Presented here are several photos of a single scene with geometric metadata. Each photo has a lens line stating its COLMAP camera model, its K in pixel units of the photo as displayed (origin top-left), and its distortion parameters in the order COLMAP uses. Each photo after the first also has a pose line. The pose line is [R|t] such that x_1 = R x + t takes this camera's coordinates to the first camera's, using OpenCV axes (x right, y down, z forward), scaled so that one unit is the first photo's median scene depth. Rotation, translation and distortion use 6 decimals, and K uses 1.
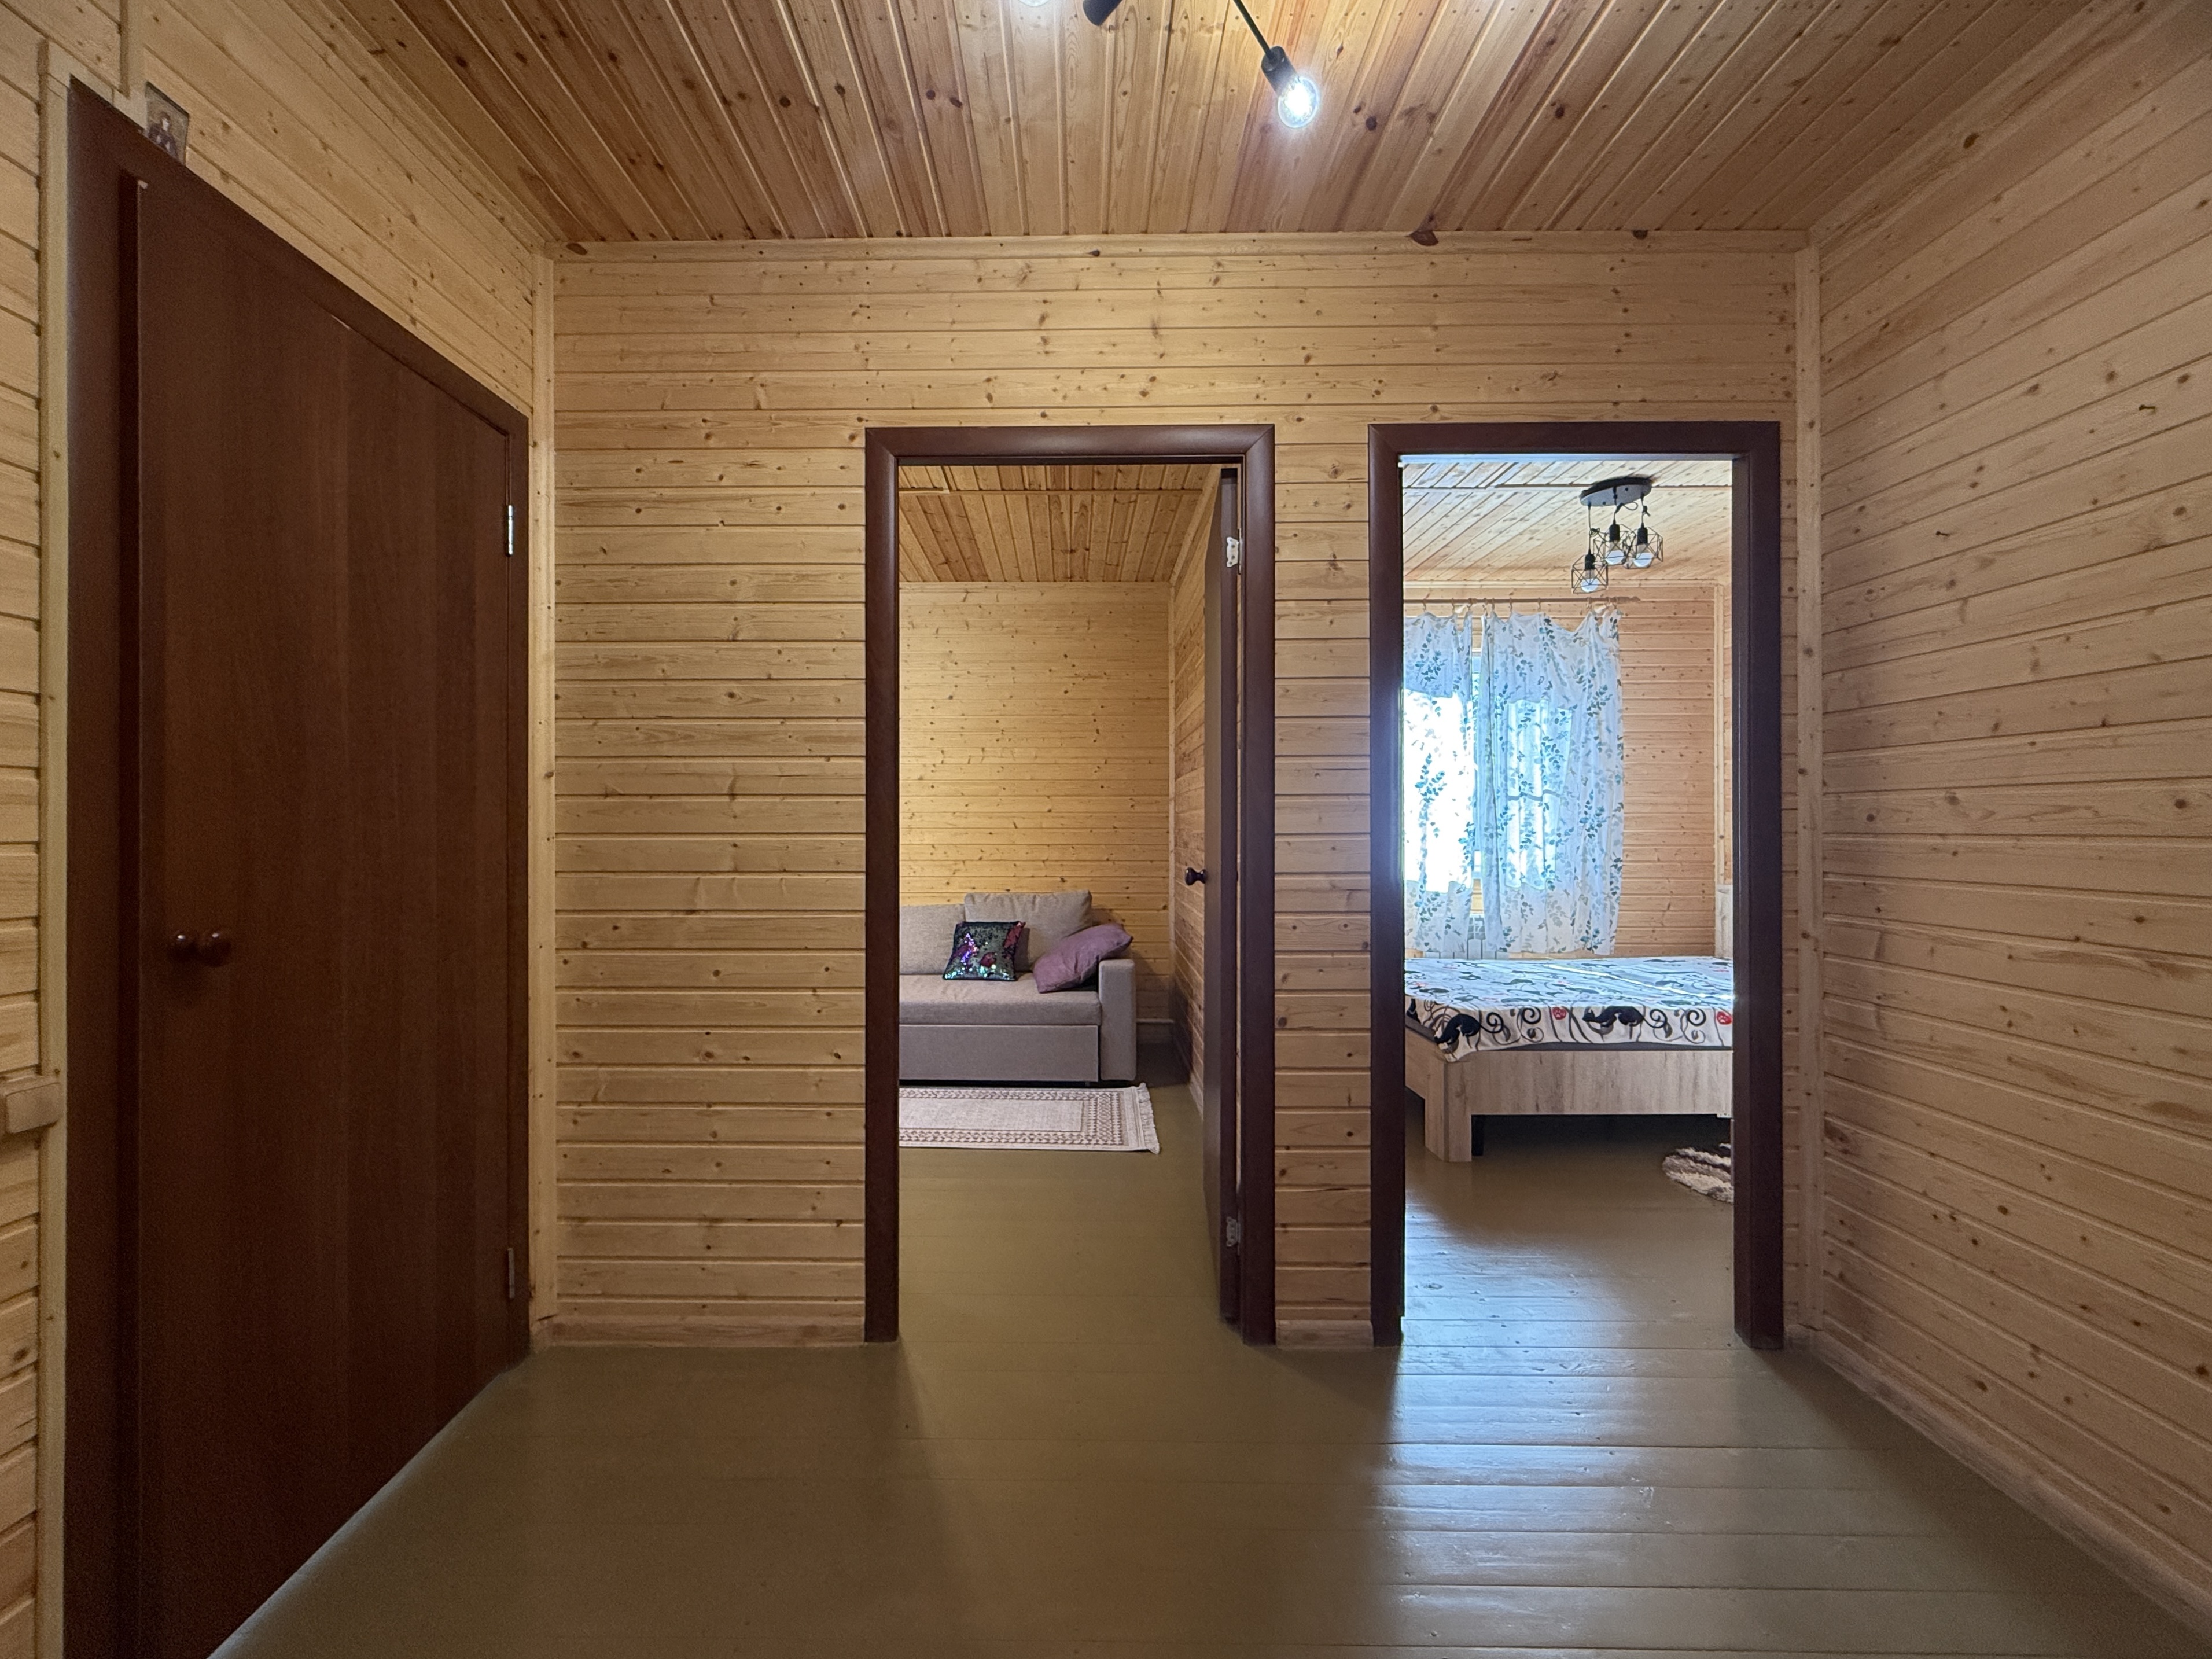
lens RADIAL K [[929.0, 0, 1064.2], [0, 929.0, 826.4], [0, 0, 1]] dist [-0.000317, -0.000022]
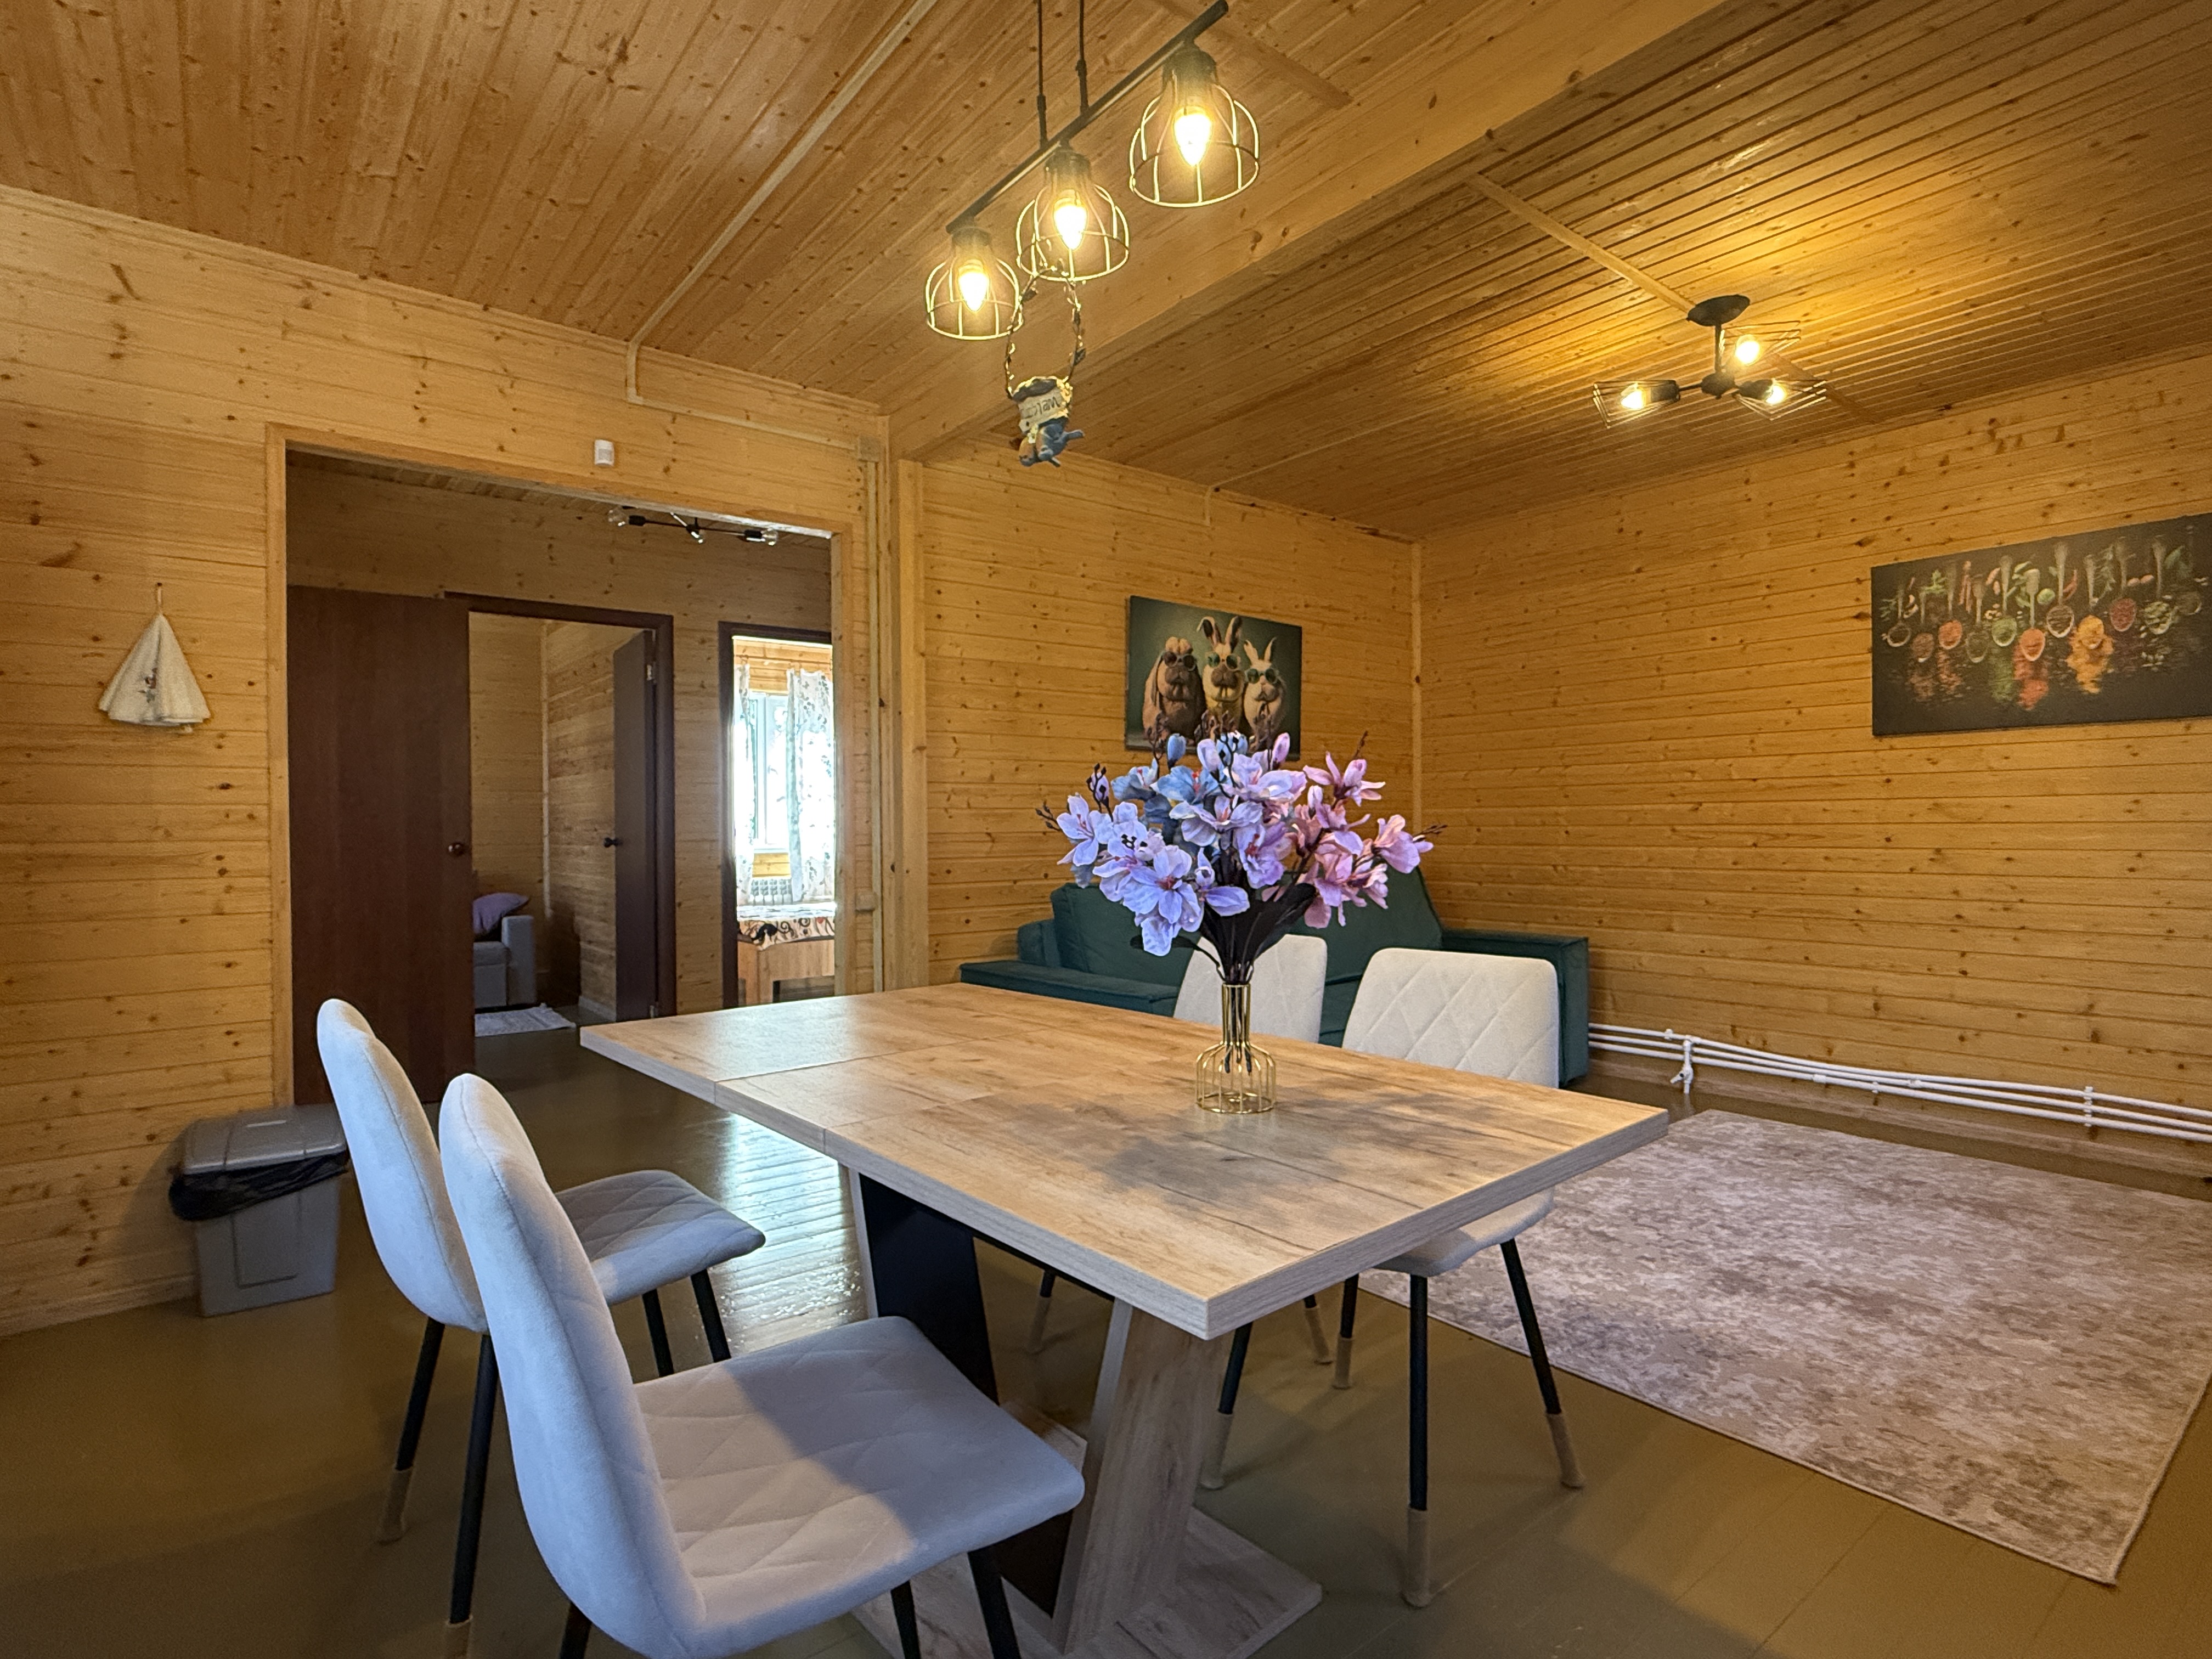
lens RADIAL K [[1115.0, 0, 1102.1], [0, 1115.0, 830.7], [0, 0, 1]] dist [0.000520, -0.001124]
pose [[0.775457, -0.008047, 0.631349, -0.313491], [0.005792, 0.999967, 0.005630, 0.019451], [-0.631374, -0.000709, 0.775478, -0.794304]]
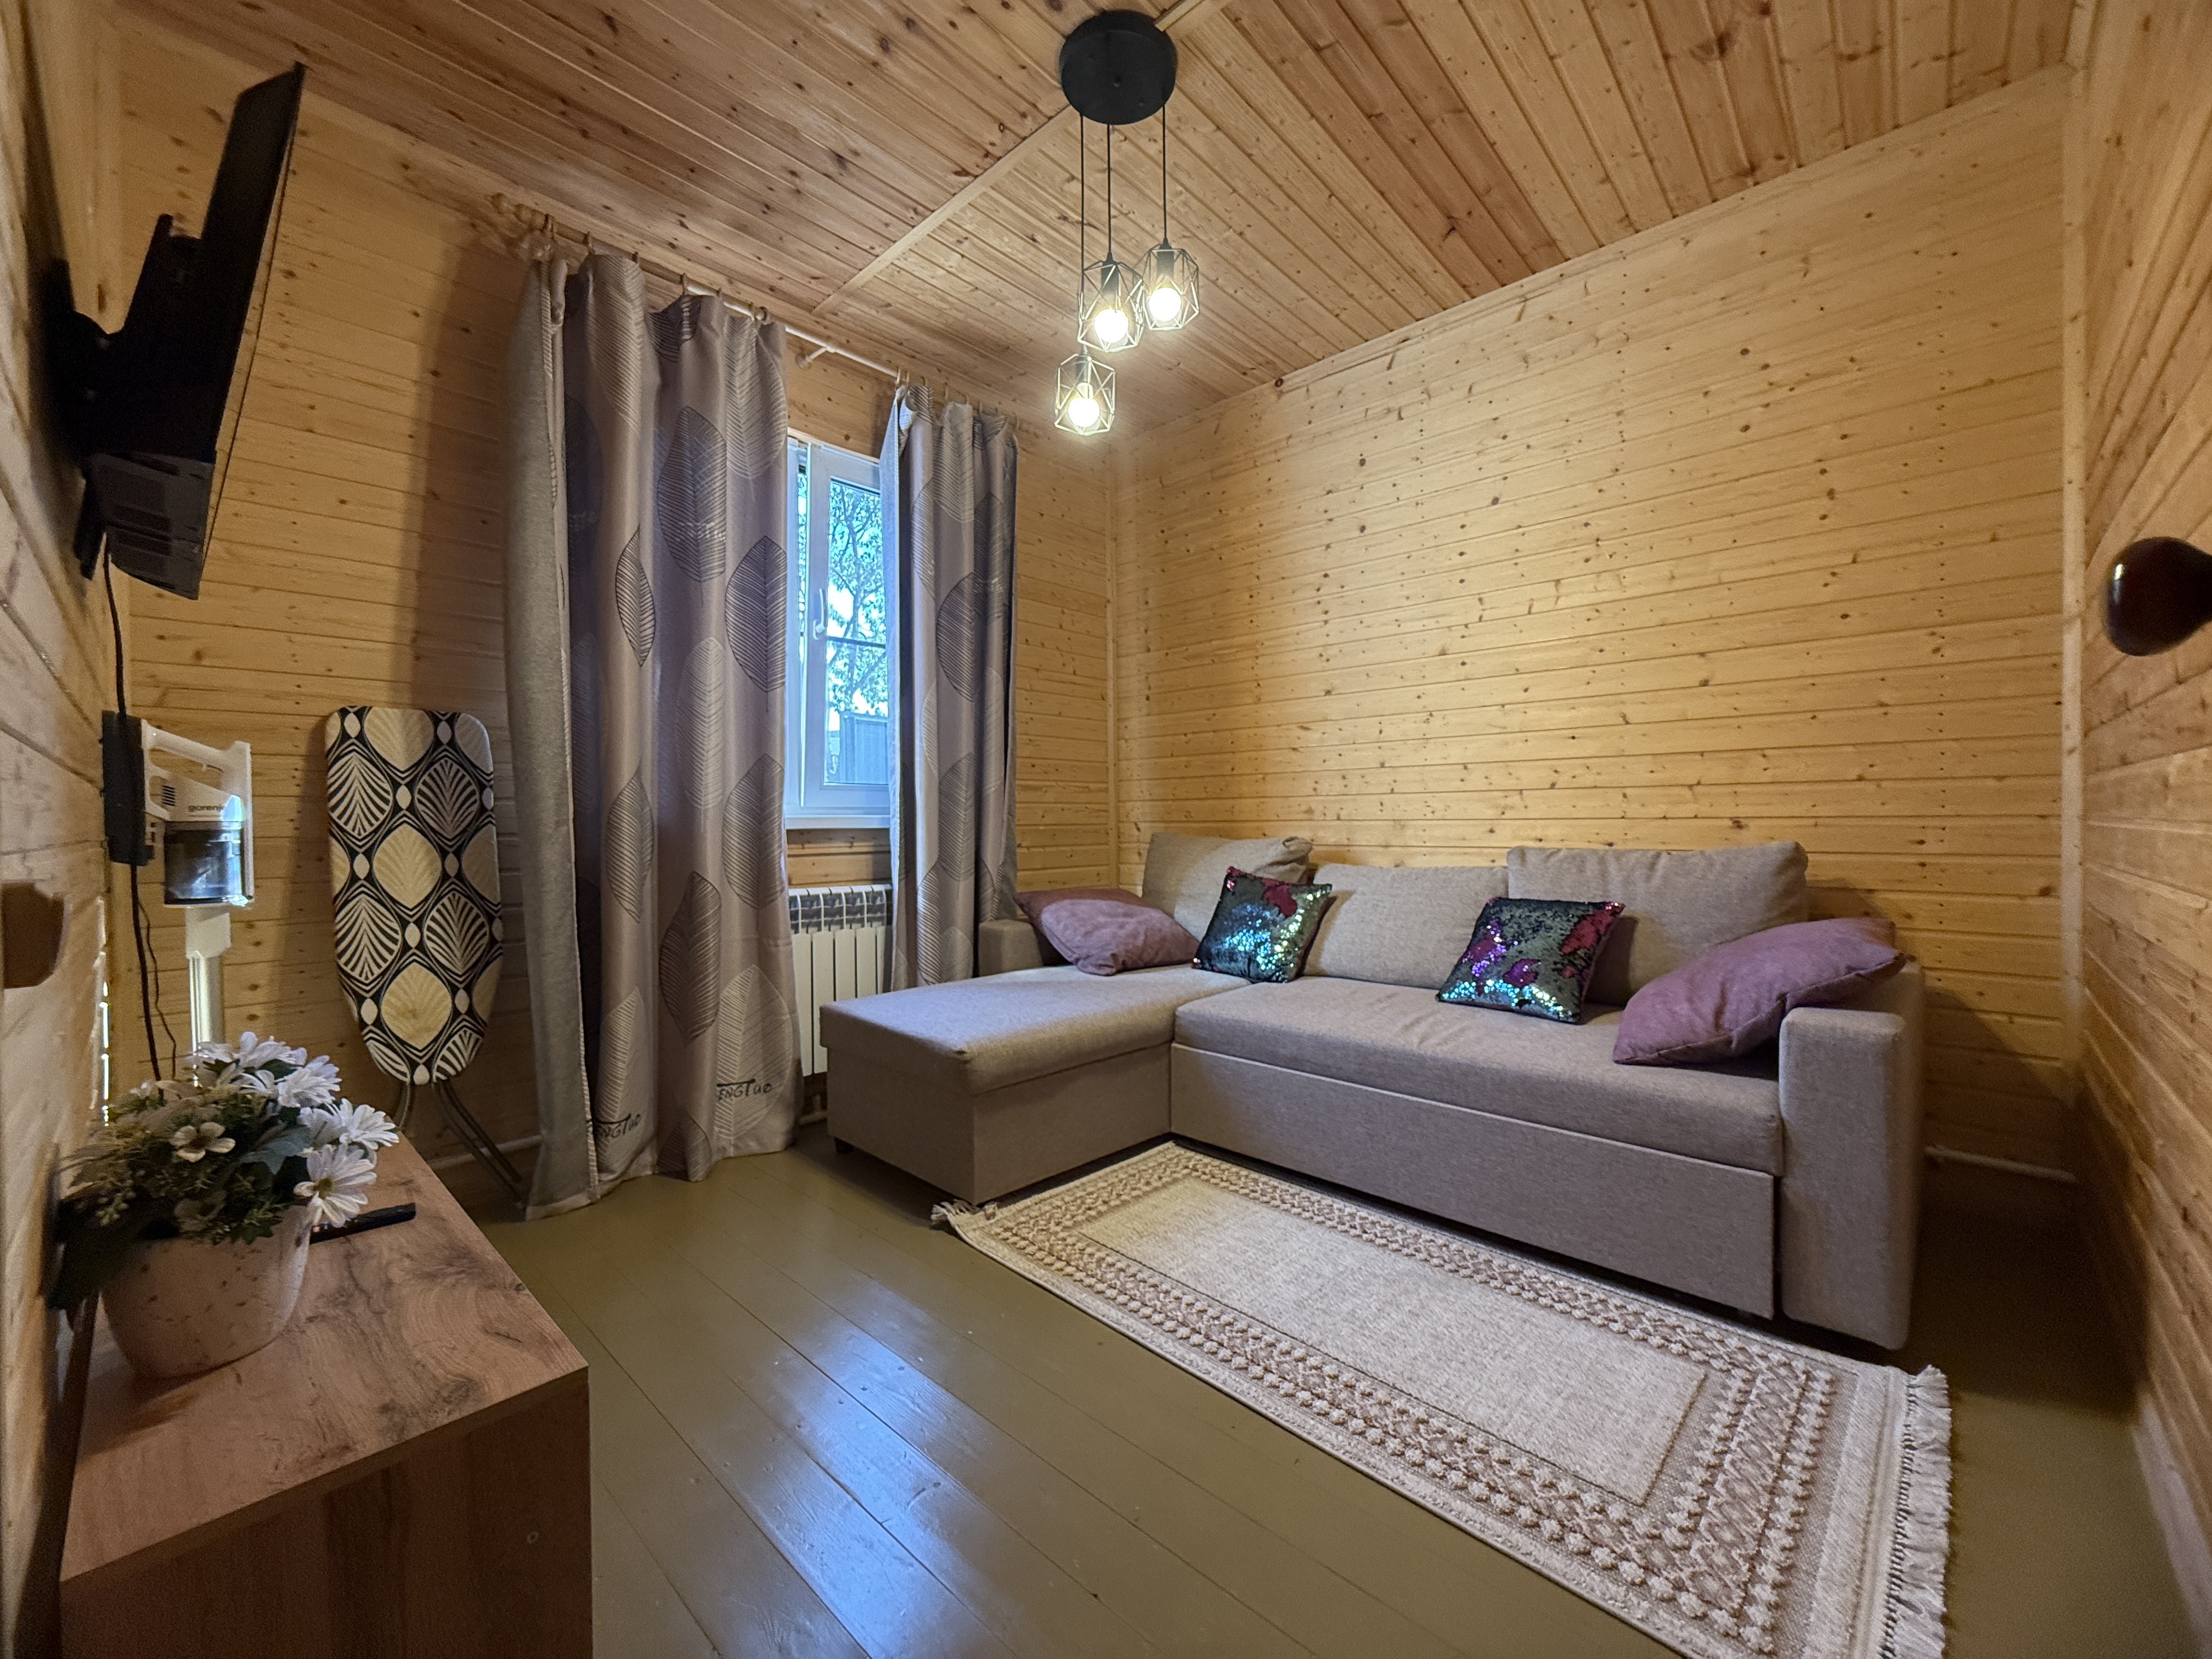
lens RADIAL K [[883.8, 0, 1110.0], [0, 883.8, 830.3], [0, 0, 1]] dist [0.000875, -0.000011]
pose [[0.744223, 0.000712, -0.667931, 0.077374], [0.009086, 0.999896, 0.011189, 0.065666], [0.667869, -0.014396, 0.744139, 0.548328]]
